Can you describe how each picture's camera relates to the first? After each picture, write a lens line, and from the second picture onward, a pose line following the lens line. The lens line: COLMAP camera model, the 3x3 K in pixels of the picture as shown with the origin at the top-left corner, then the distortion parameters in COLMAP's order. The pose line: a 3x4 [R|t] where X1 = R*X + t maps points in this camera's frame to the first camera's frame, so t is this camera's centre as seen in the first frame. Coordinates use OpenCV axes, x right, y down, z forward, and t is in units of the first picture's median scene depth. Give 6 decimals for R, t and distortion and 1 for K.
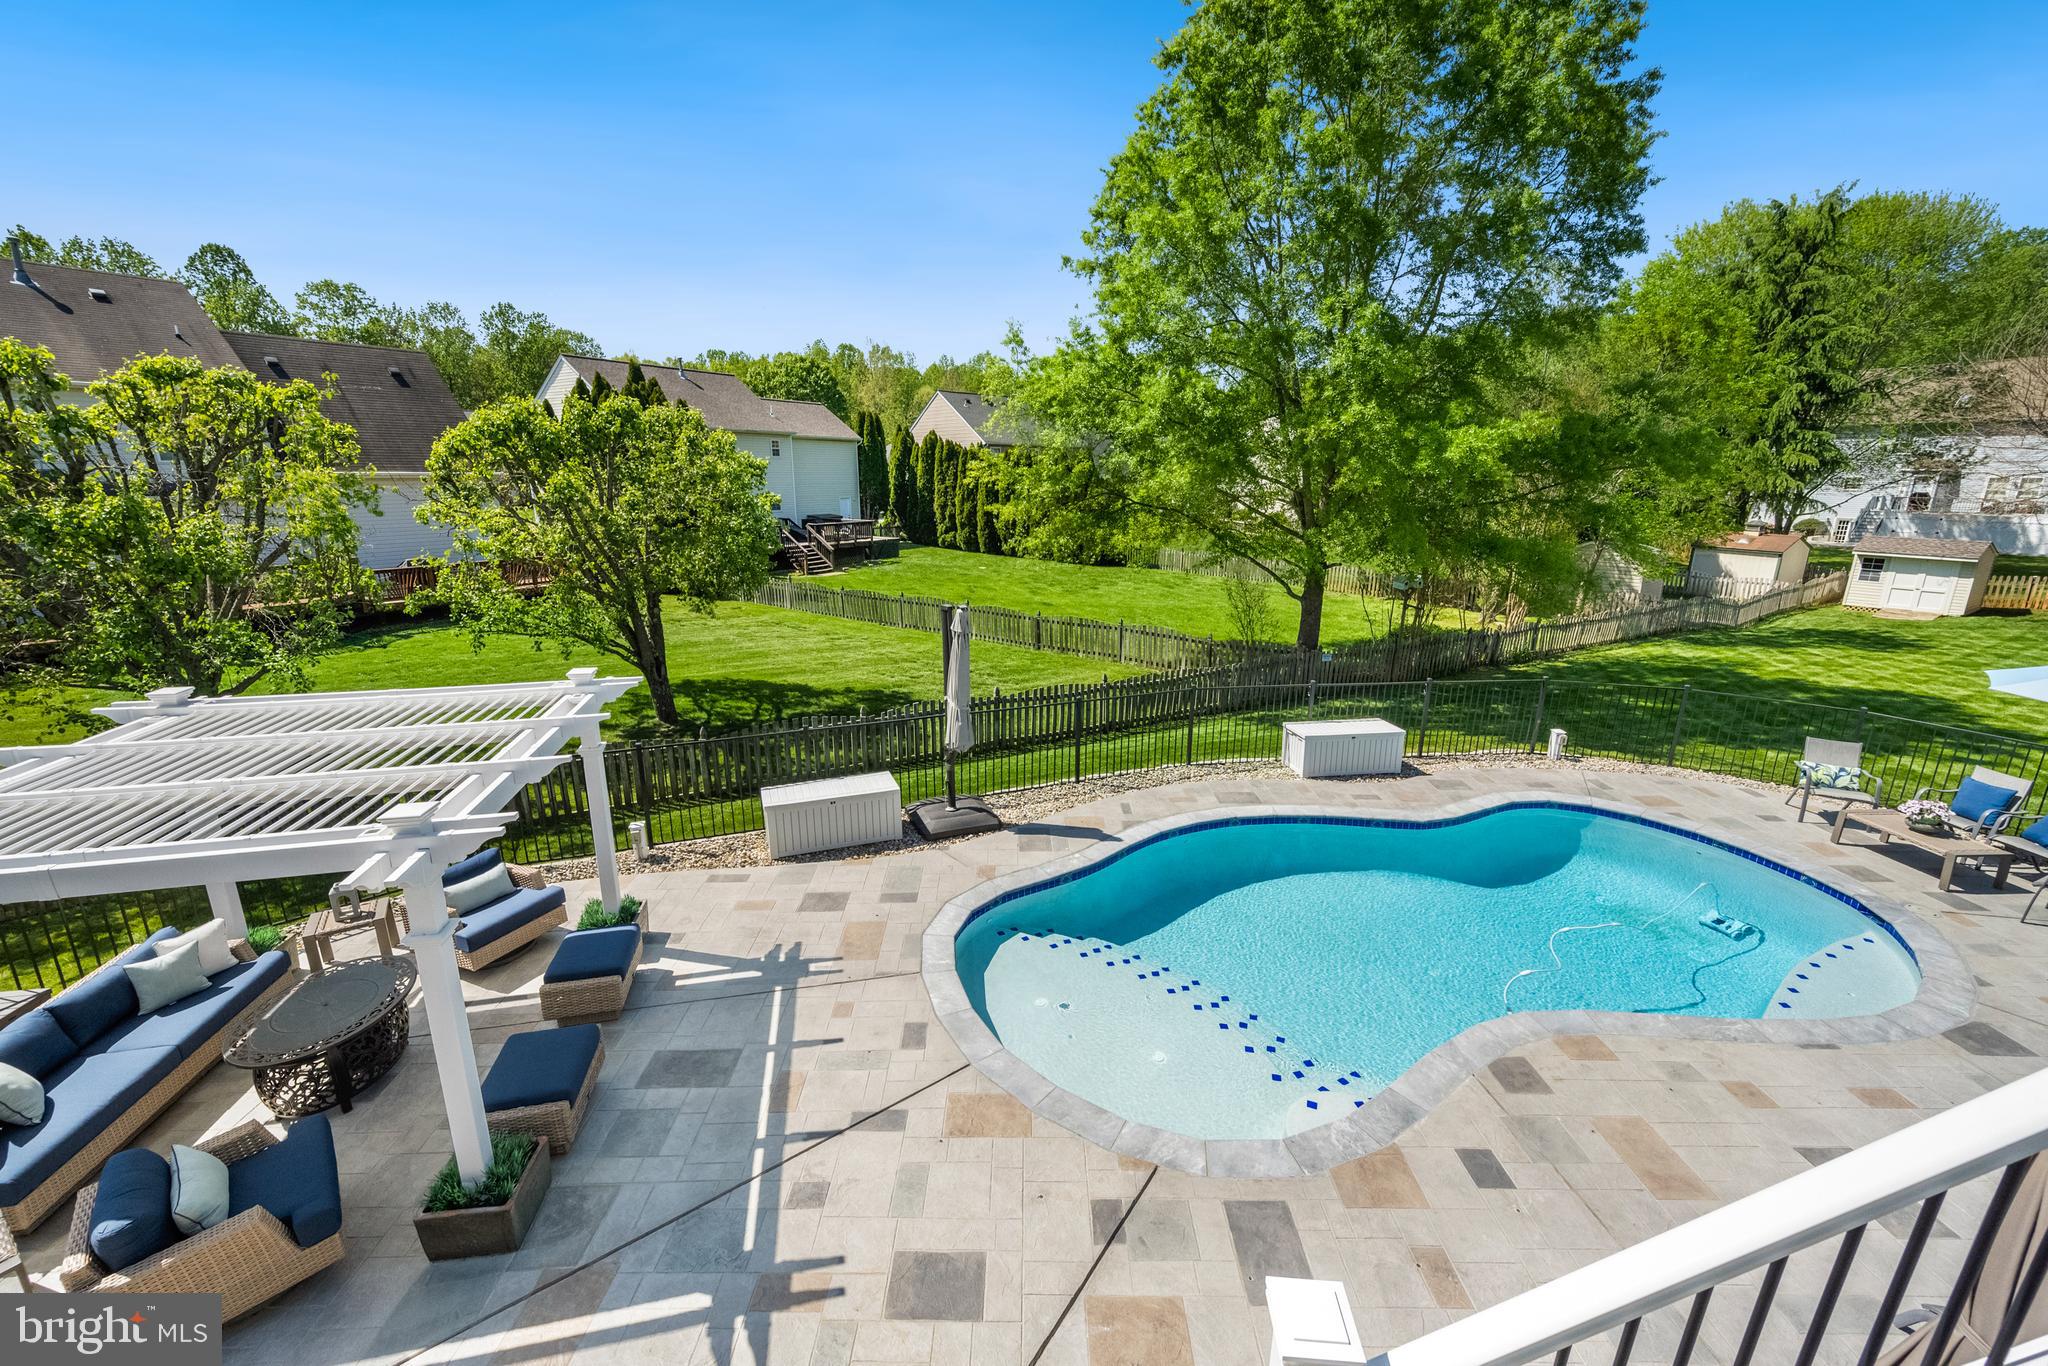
lens RADIAL K [[818.8, 0, 1011.3], [0, 818.8, 681.2], [0, 0, 1]] dist [-0.001270, -0.000517]
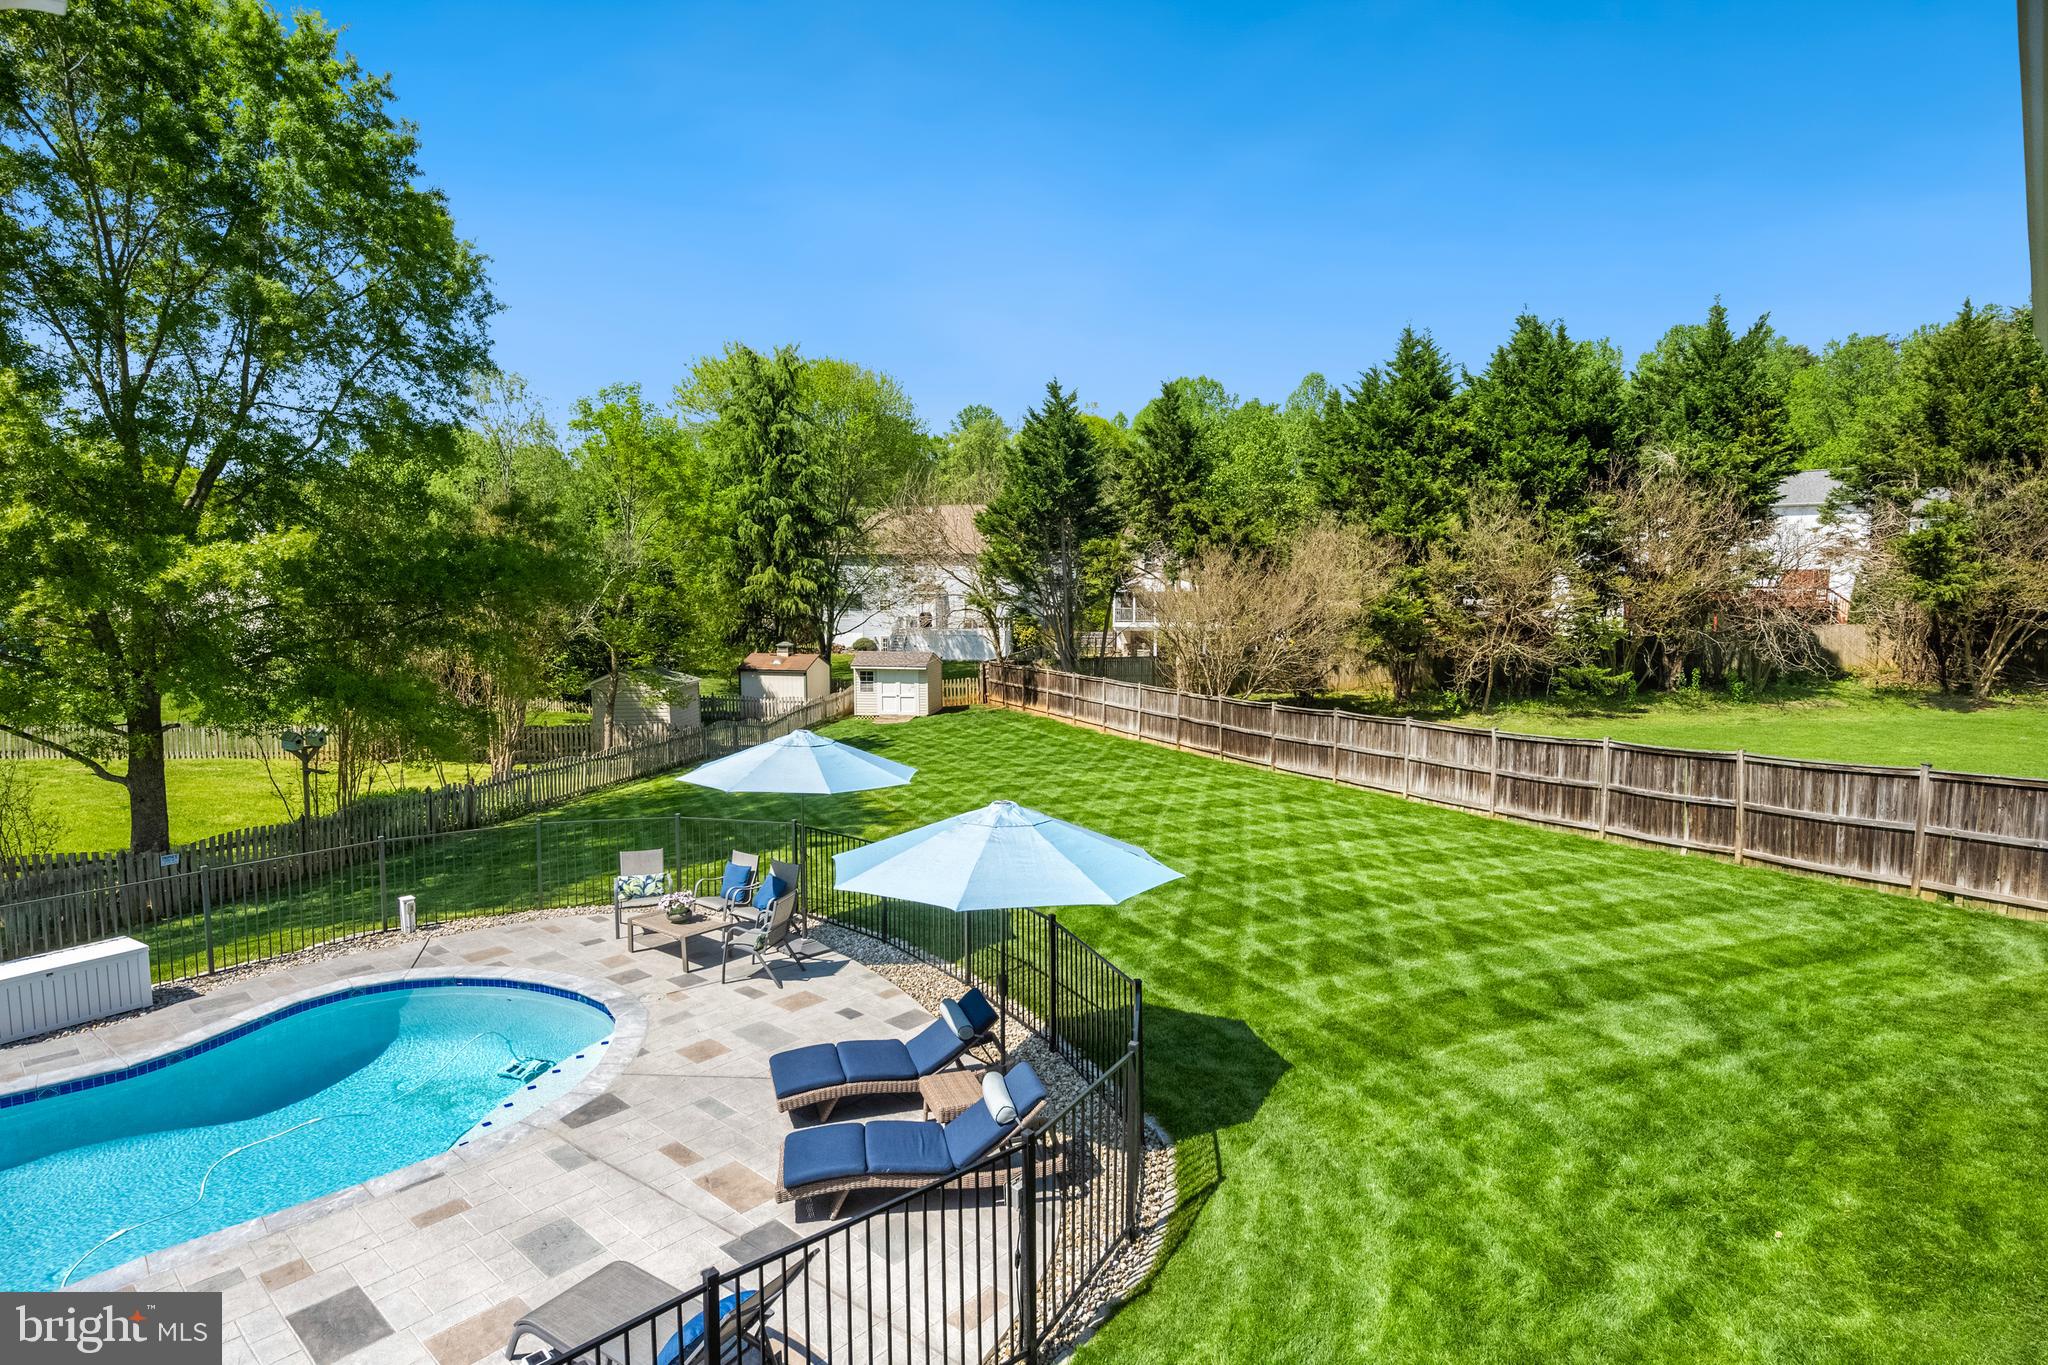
lens RADIAL K [[1068.8, 0, 1036.8], [0, 1068.8, 673.4], [0, 0, 1]] dist [-0.009389, 0.006242]
pose [[0.648265, -0.060243, 0.759028, 0.186354], [0.195138, 0.976716, -0.089141, 0.040674], [-0.735985, 0.205902, 0.644927, -0.153496]]
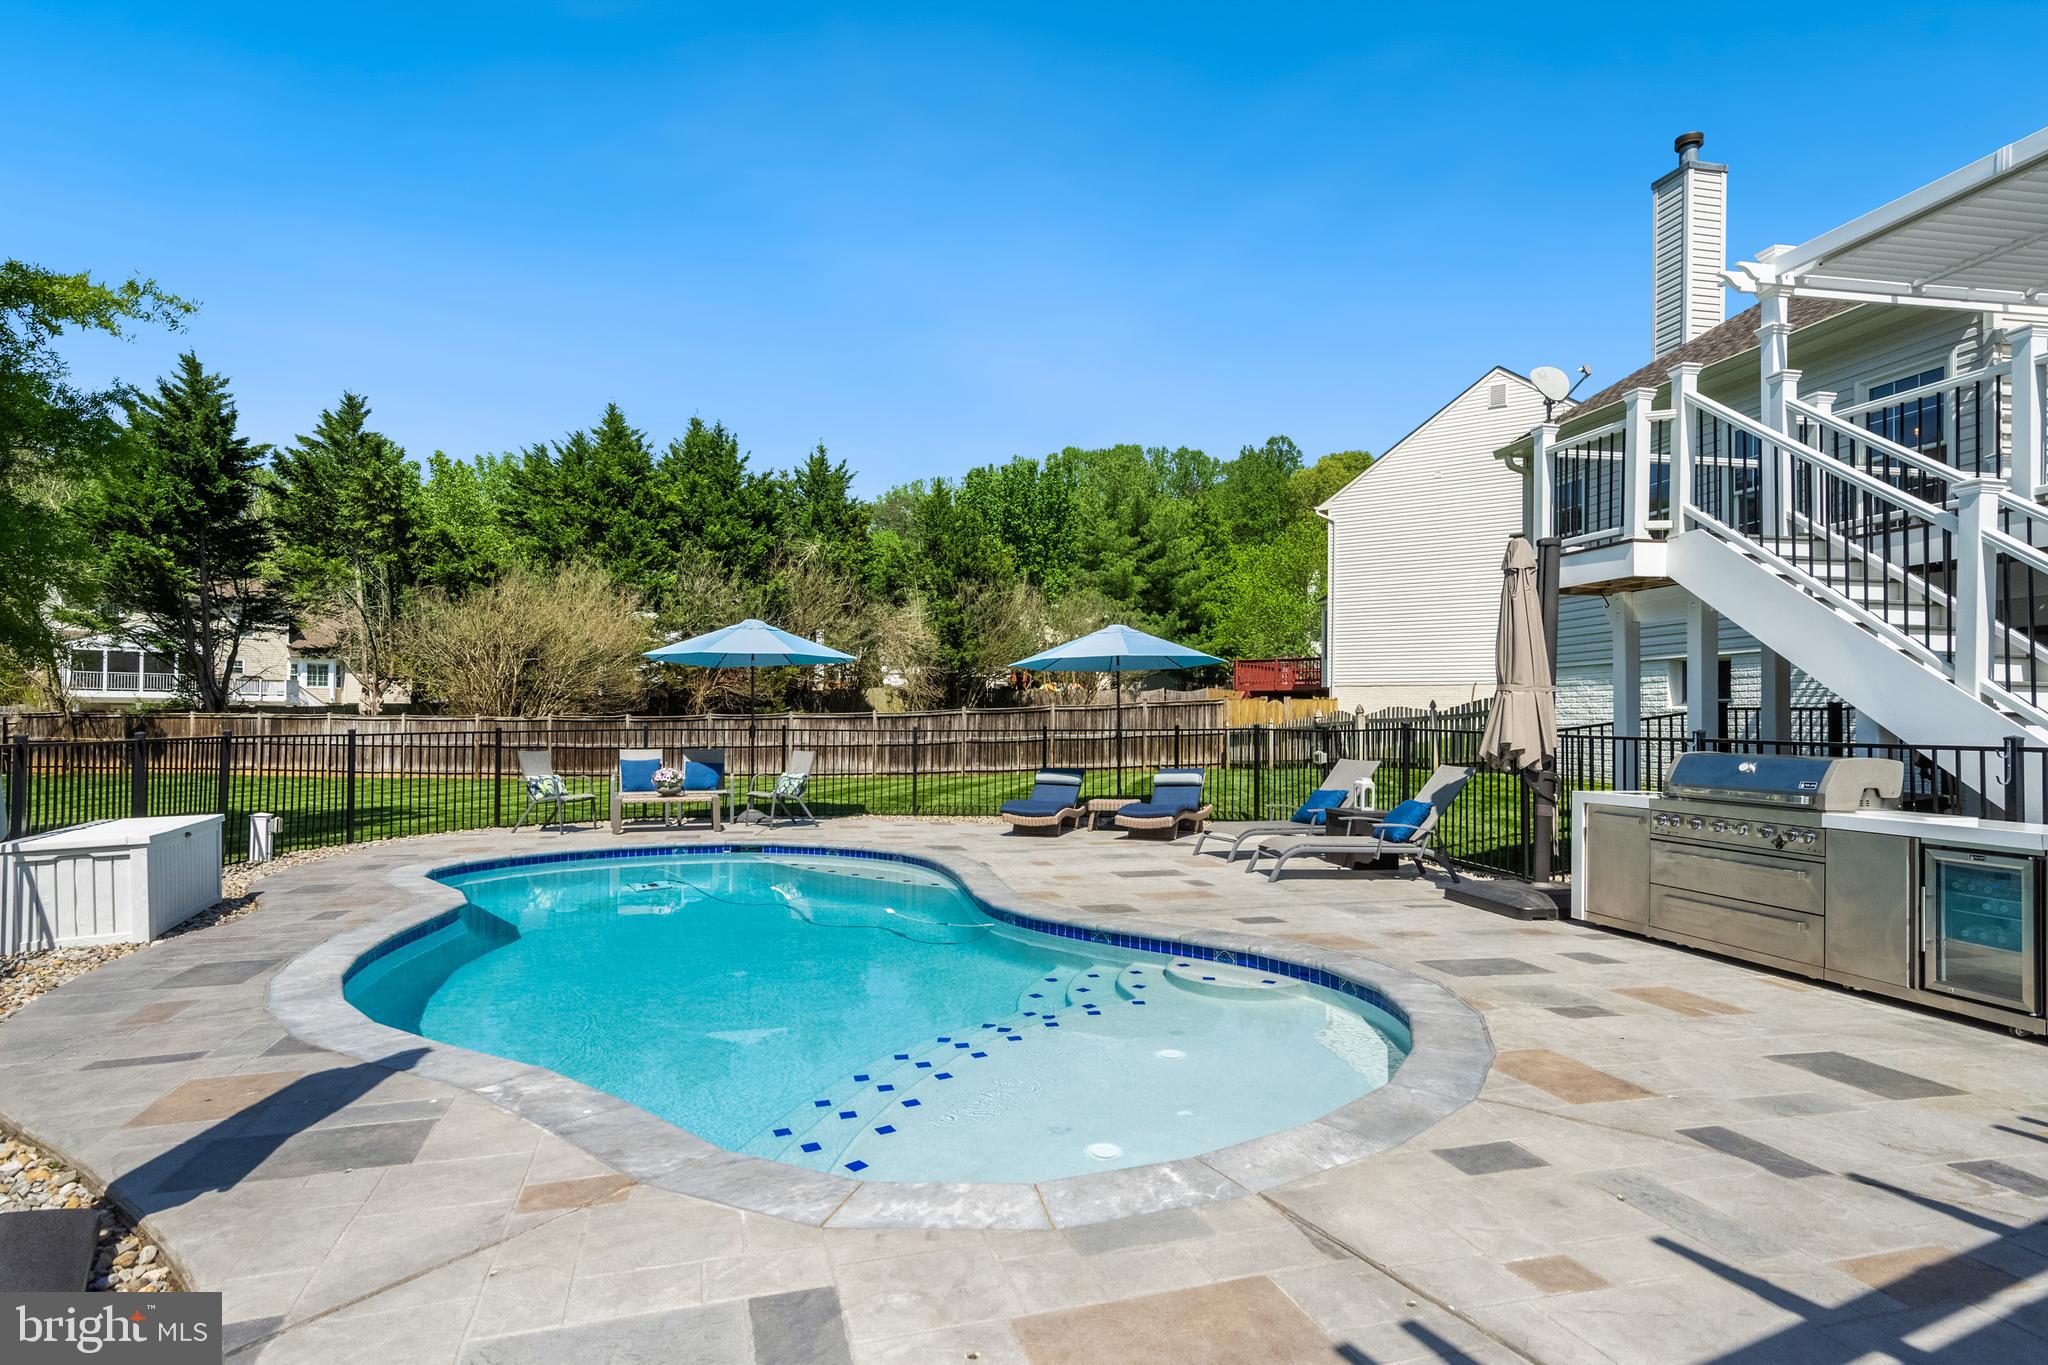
lens RADIAL K [[1068.8, 0, 1051.9], [0, 1068.8, 720.6], [0, 0, 1]] dist [-0.009389, 0.006242]
pose [[-0.297617, -0.003720, 0.954678, -0.193158], [0.232601, 0.969575, 0.076291, 0.047303], [-0.925916, 0.244764, -0.287696, 0.449040]]
